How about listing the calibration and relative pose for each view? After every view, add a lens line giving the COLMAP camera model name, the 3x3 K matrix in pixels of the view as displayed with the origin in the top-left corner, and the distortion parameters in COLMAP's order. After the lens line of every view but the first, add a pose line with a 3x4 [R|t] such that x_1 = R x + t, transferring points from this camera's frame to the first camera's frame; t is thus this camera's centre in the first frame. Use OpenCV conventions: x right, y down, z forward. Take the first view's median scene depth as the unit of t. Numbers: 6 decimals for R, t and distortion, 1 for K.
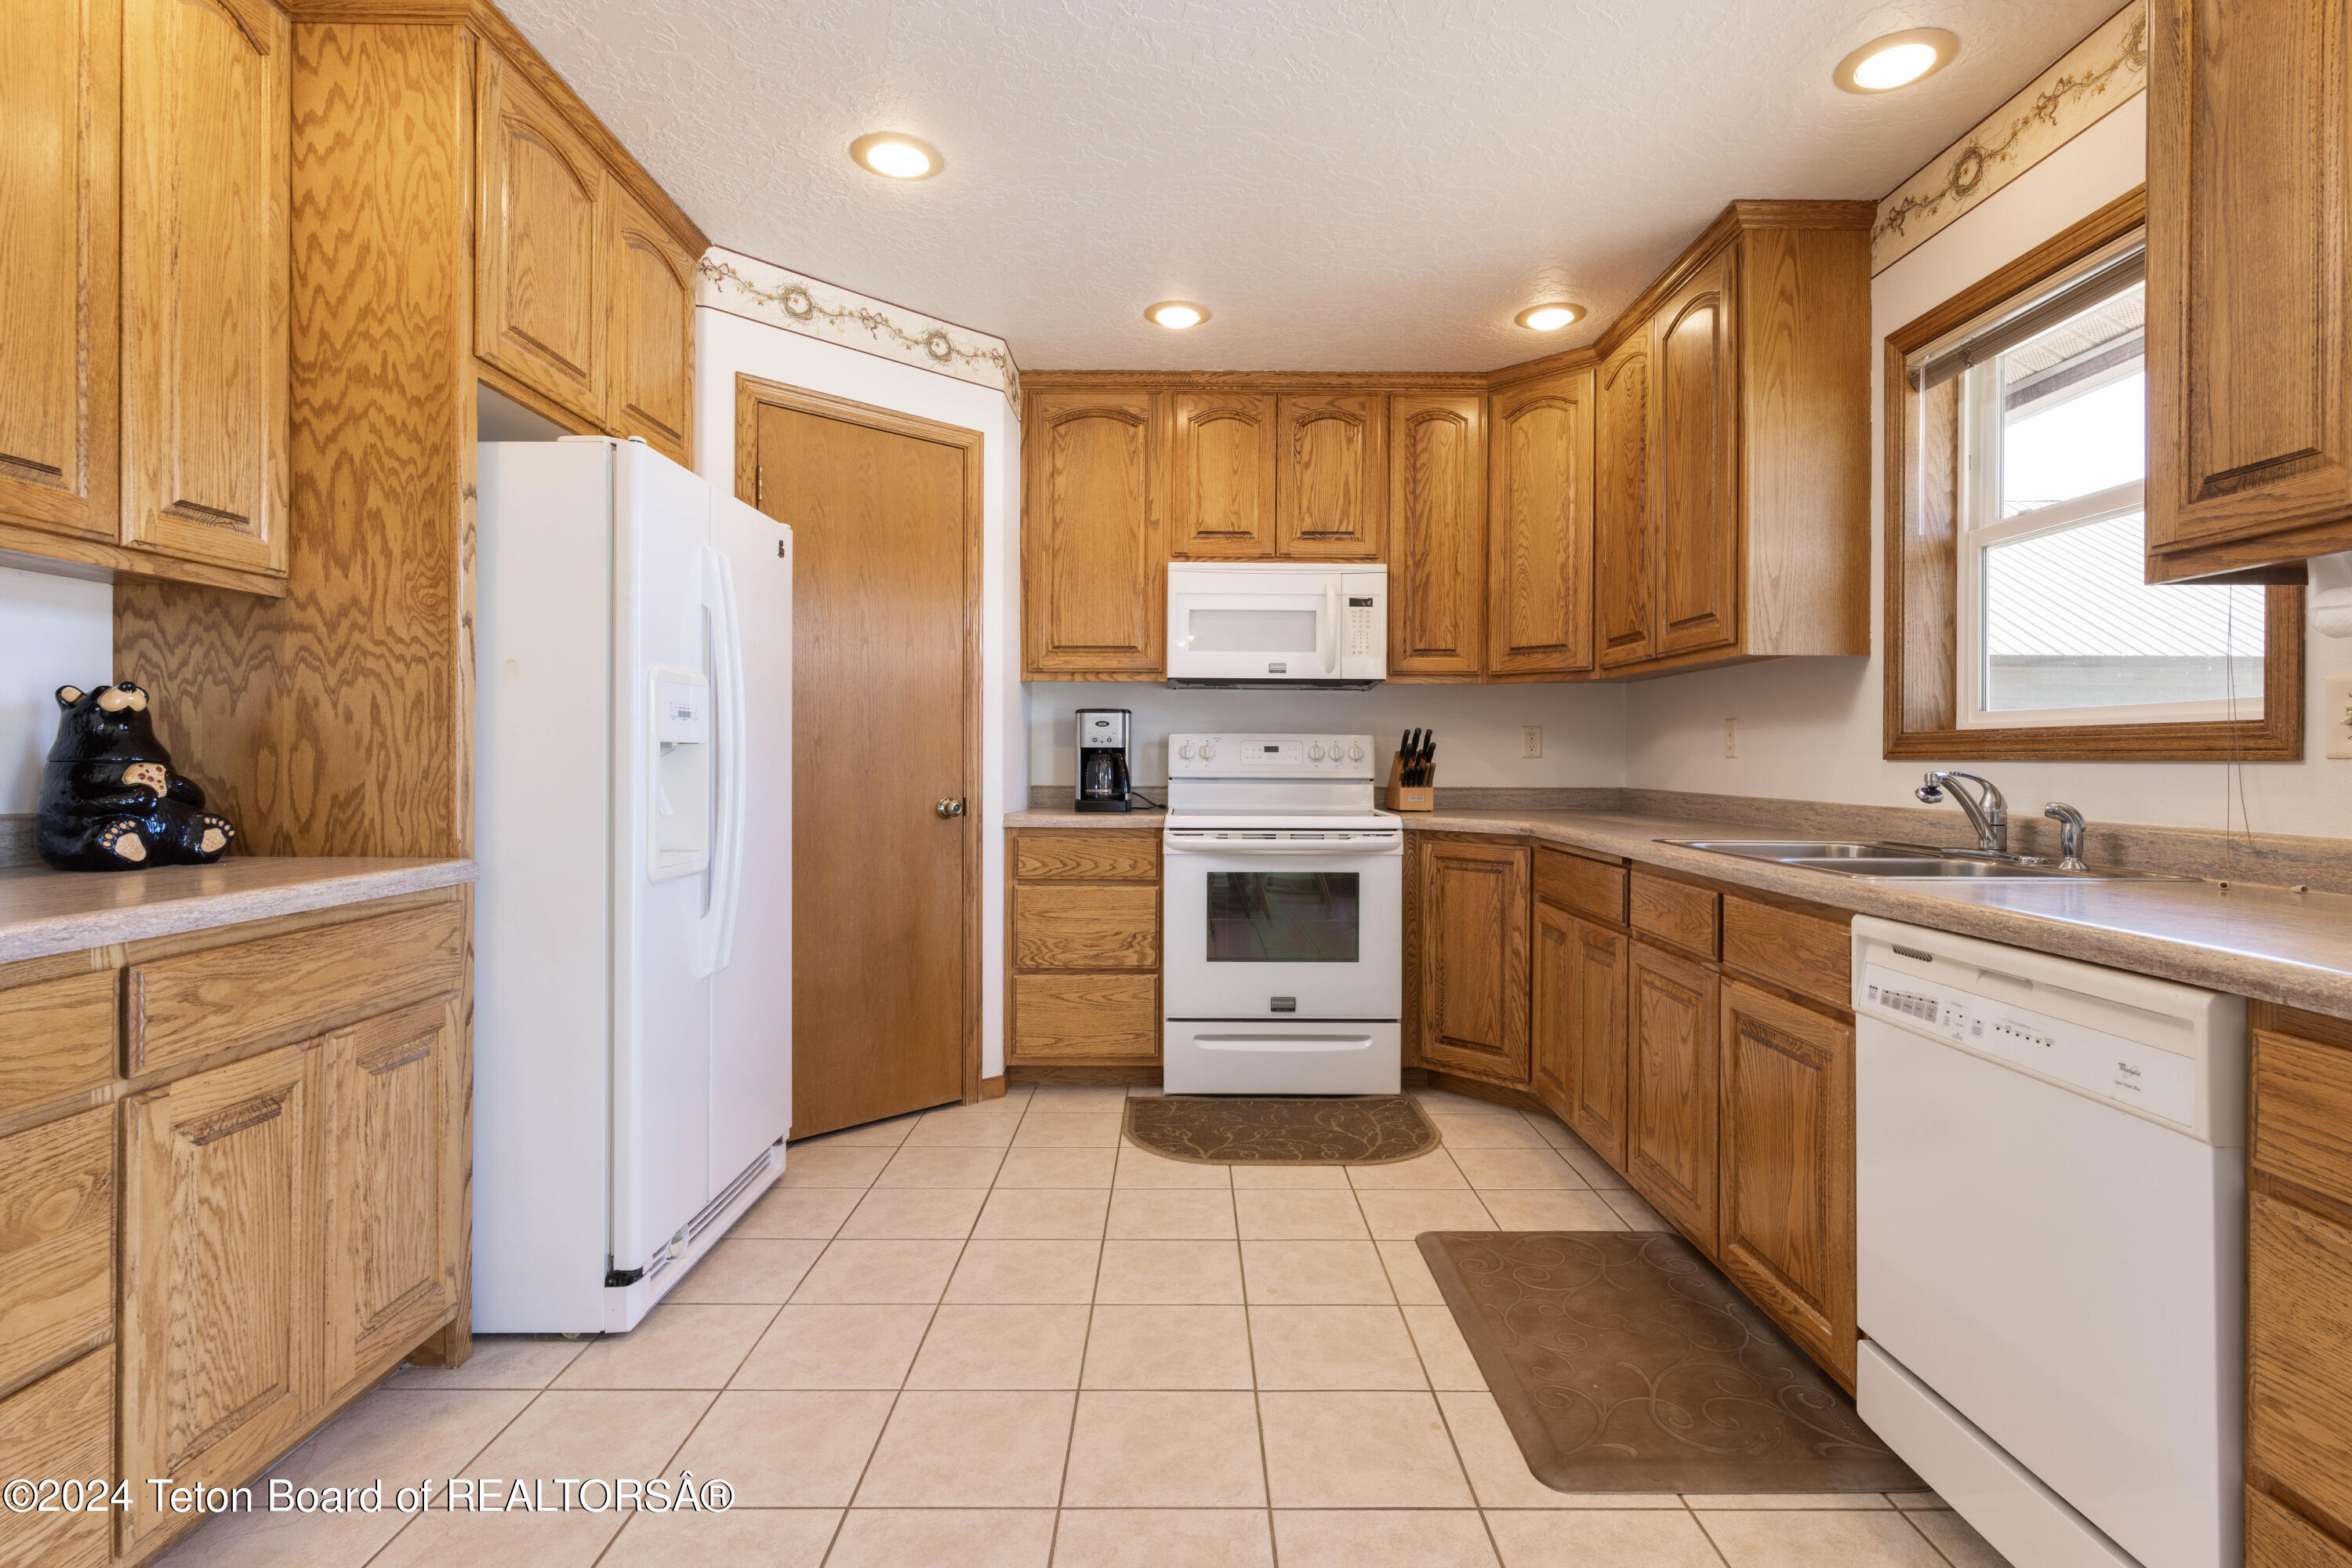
lens RADIAL K [[1135.9, 0, 1187.0], [0, 1135.9, 754.6], [0, 0, 1]] dist [0.002790, 0.000395]
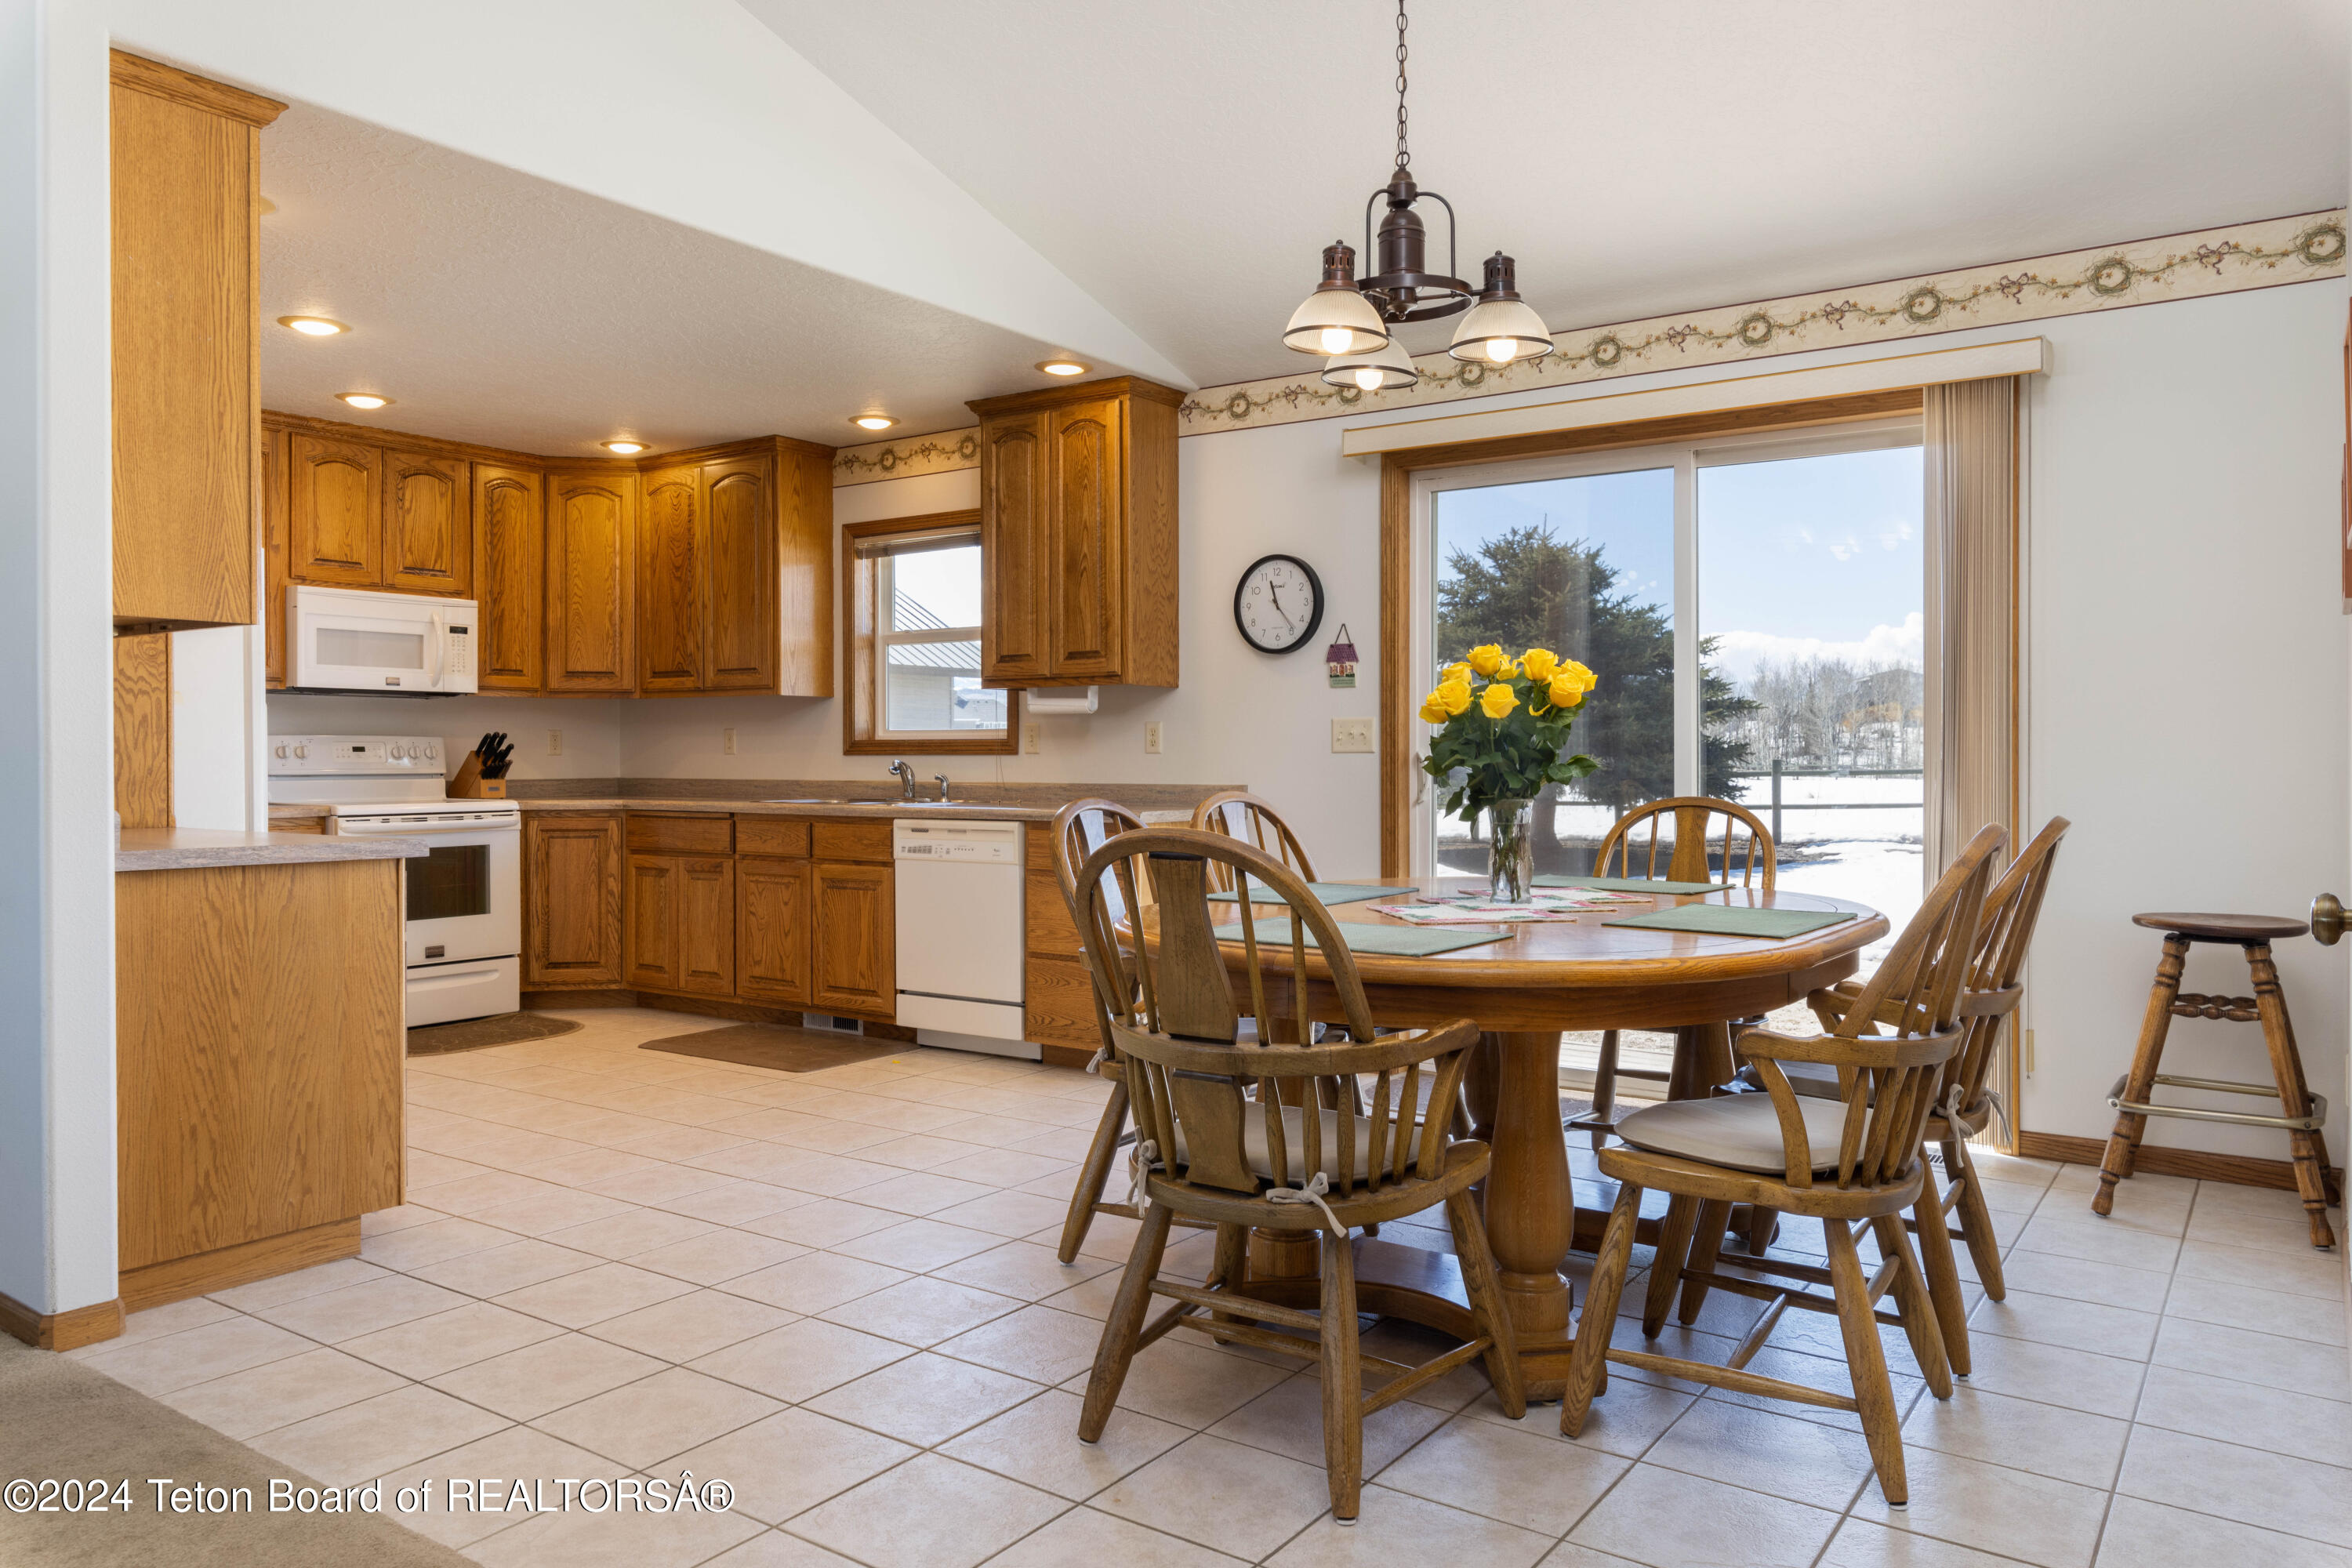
lens RADIAL K [[1631.2, 0, 1179.7], [0, 1631.2, 772.1], [0, 0, 1]] dist [0.005796, 0.004342]
pose [[0.583962, -0.014745, 0.811647, -0.899181], [0.003189, 0.999869, 0.015870, -0.006069], [-0.811775, -0.006679, 0.583932, -0.727782]]
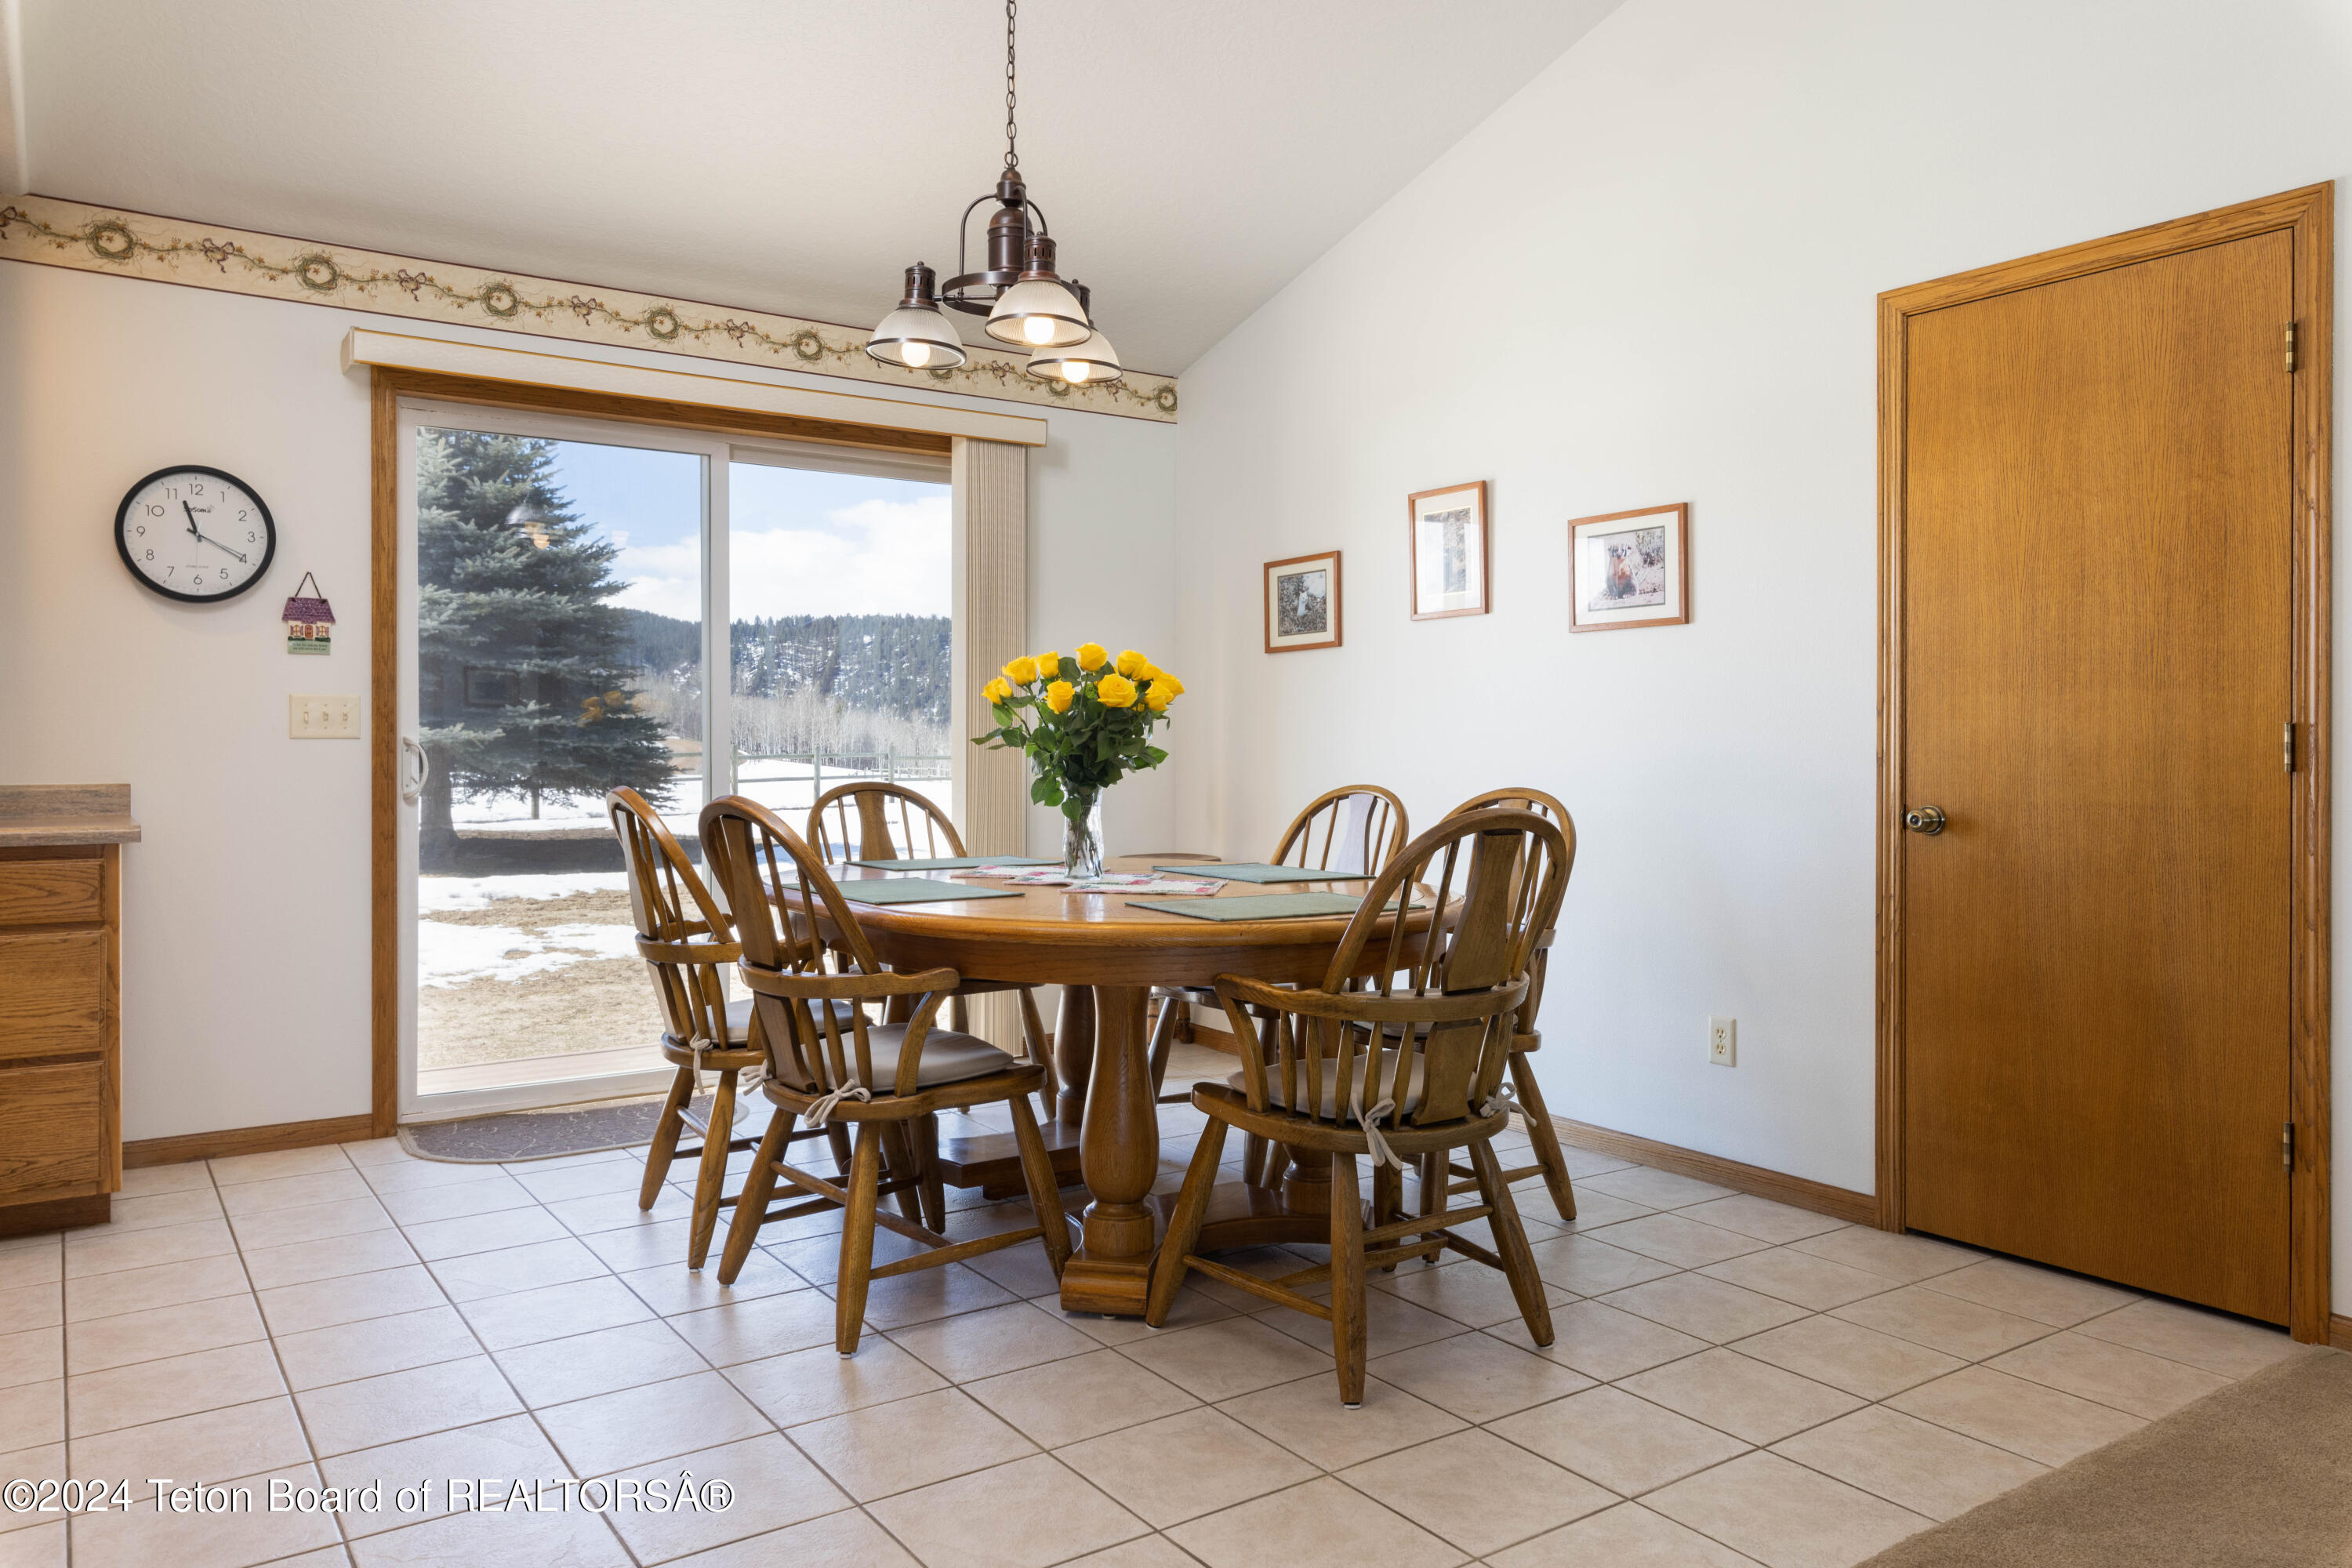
lens RADIAL K [[1631.2, 0, 1179.7], [0, 1631.2, 772.1], [0, 0, 1]] dist [0.005796, 0.004342]
pose [[-0.567091, -0.021755, 0.823368, -0.906210], [-0.006094, 0.999735, 0.022217, -0.005275], [-0.823632, 0.007582, -0.567073, 0.211318]]
